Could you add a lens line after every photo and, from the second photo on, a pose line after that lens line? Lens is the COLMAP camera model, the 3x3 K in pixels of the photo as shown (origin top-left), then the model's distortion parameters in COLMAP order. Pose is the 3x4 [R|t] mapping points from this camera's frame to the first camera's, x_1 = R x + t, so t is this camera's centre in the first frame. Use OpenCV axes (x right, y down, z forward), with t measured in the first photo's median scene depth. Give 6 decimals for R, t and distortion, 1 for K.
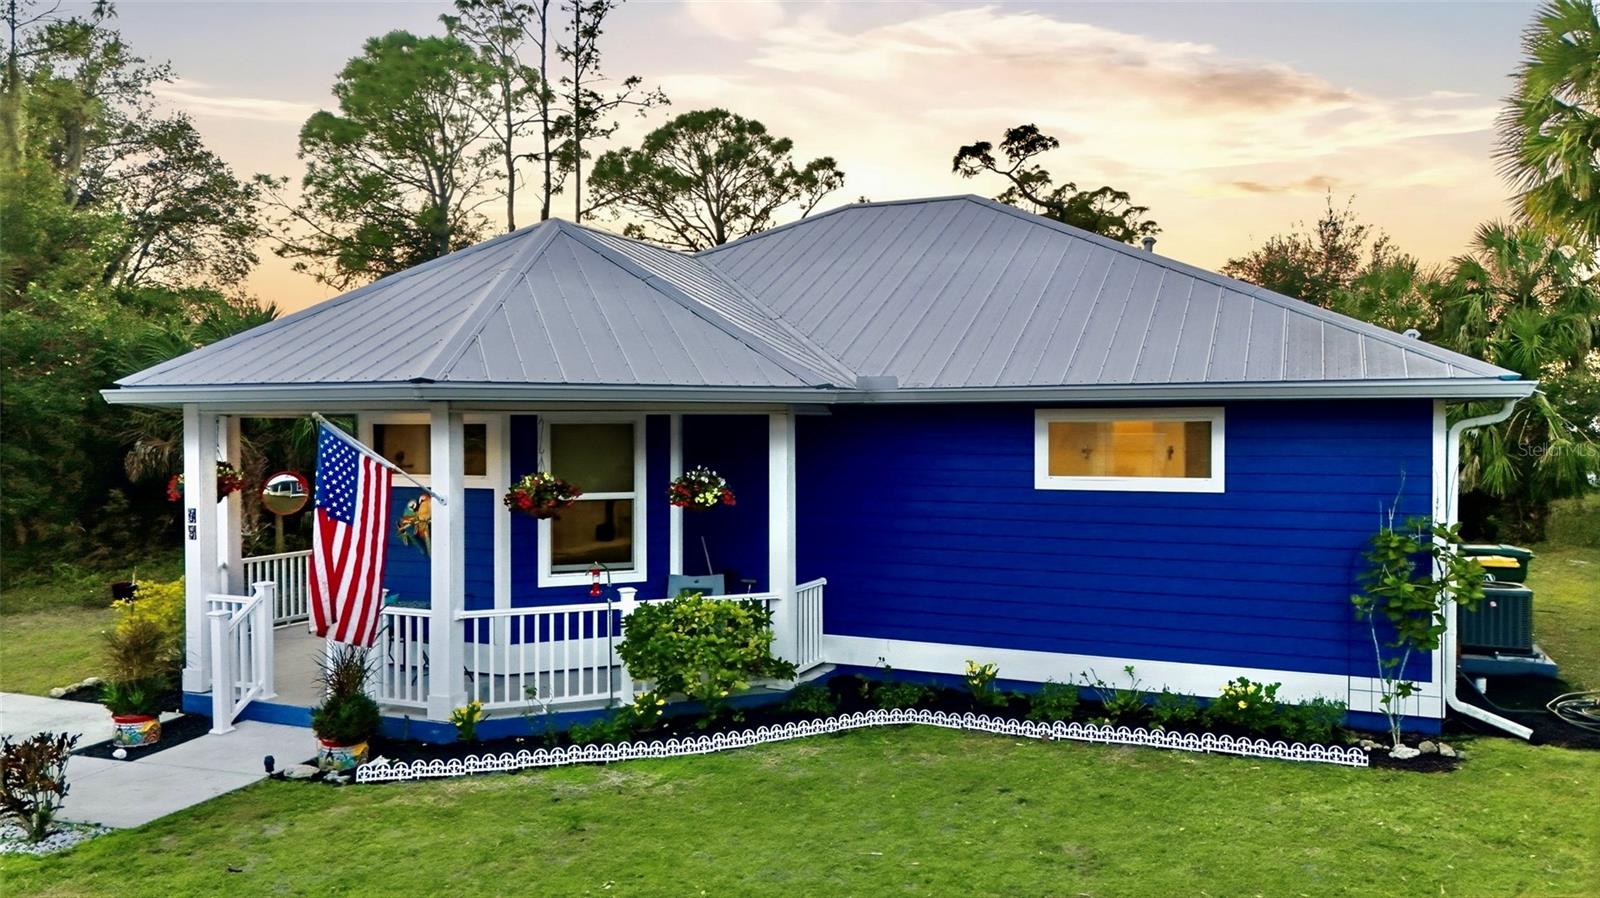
lens RADIAL K [[1175.8, 0, 805.4], [0, 1175.8, 444.9], [0, 0, 1]] dist [0.075893, -0.078285]
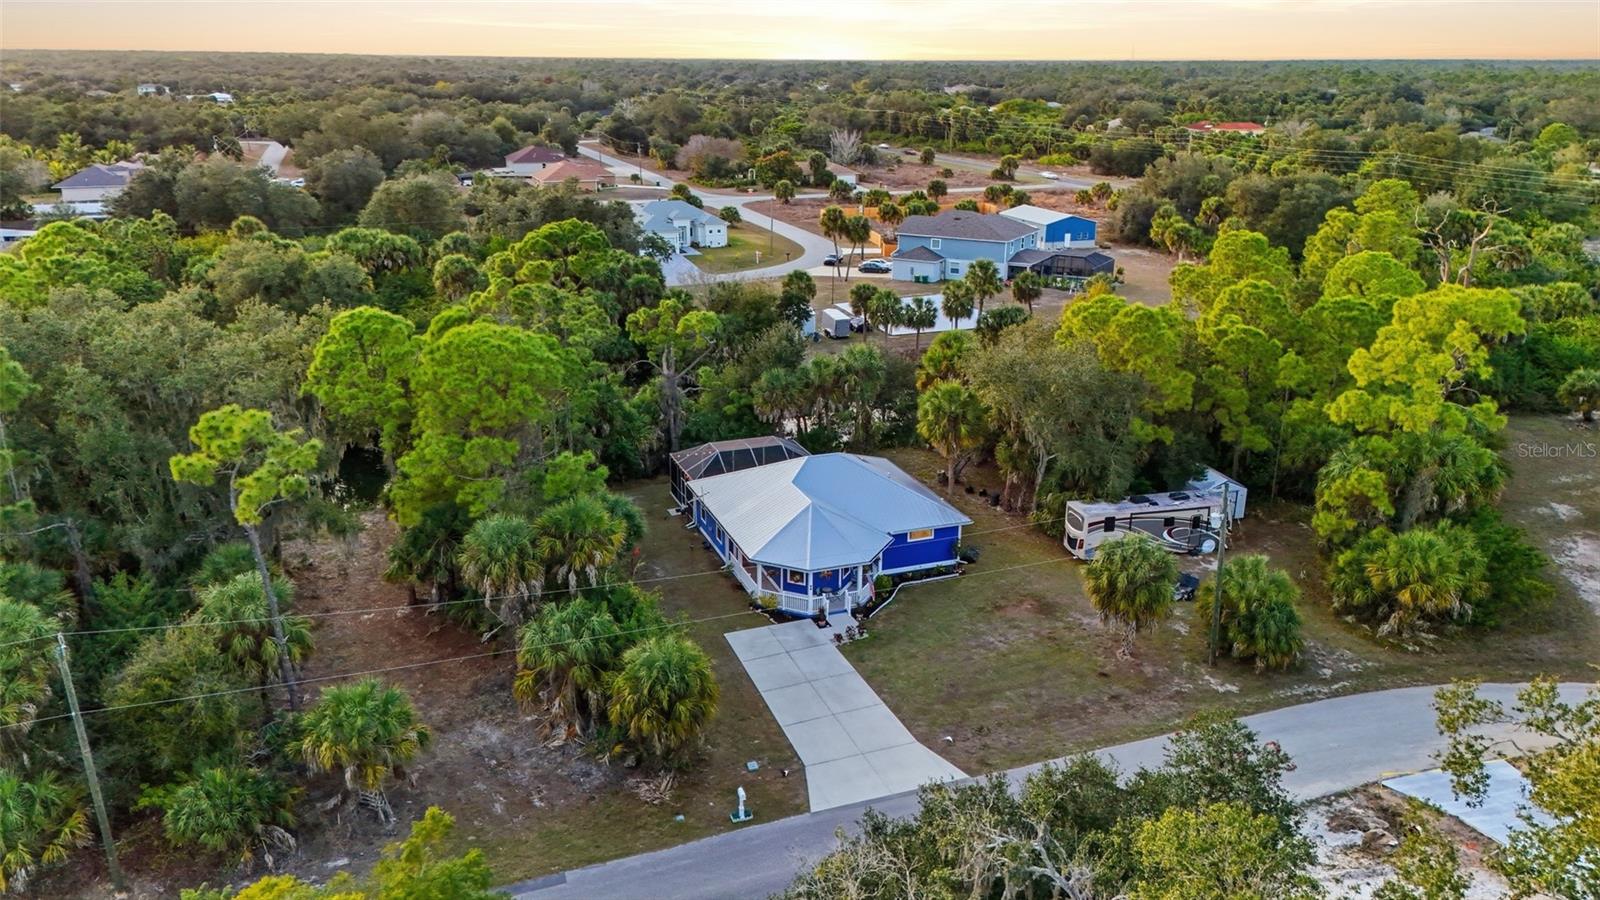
lens RADIAL K [[1175.8, 0, 805.4], [0, 1175.8, 445.9], [0, 0, 1]] dist [0.075893, -0.078285]
pose [[0.713628, -0.212236, 0.667600, -3.893327], [-0.000539, 0.952834, 0.303491, -2.148909], [-0.700524, -0.216940, 0.679855, -2.496055]]
